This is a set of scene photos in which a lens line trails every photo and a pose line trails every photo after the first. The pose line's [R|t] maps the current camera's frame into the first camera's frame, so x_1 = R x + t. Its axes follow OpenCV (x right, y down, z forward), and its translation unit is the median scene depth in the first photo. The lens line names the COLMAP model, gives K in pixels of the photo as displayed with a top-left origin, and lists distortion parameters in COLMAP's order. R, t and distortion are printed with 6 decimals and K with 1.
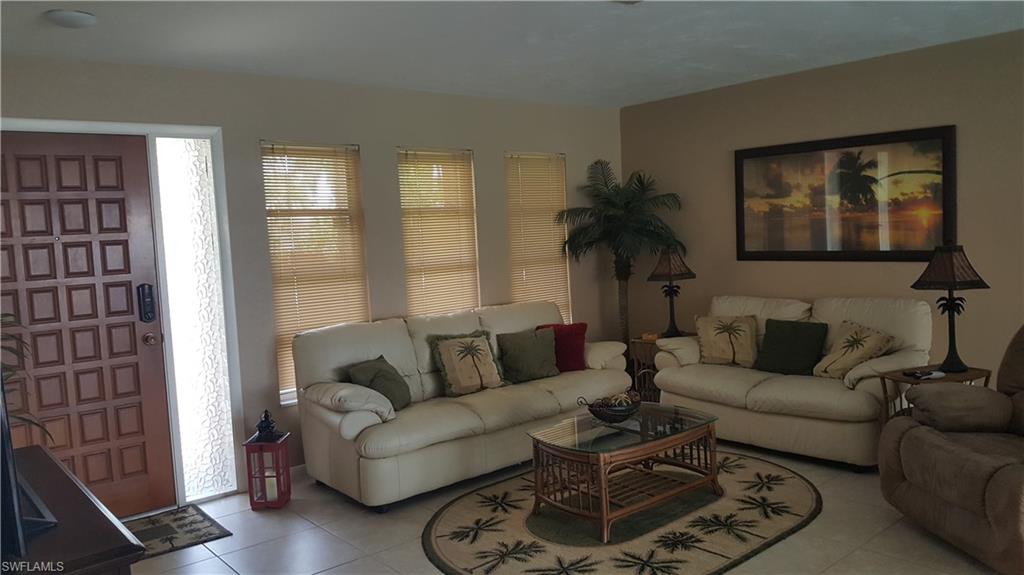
lens RADIAL K [[767.0, 0, 514.7], [0, 767.0, 281.9], [0, 0, 1]] dist [-0.027274, -0.005308]
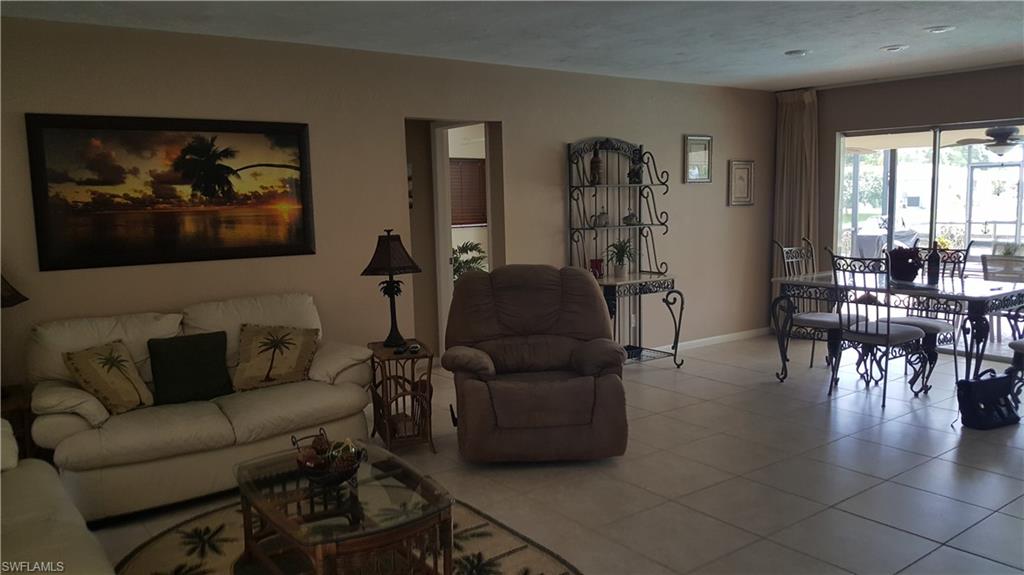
lens RADIAL K [[767.0, 0, 515.0], [0, 767.0, 294.4], [0, 0, 1]] dist [-0.027274, -0.005308]
pose [[0.034305, -0.079780, 0.996222, -0.448565], [0.090772, 0.992937, 0.076391, -0.024192], [-0.995281, 0.087809, 0.041305, 0.629240]]
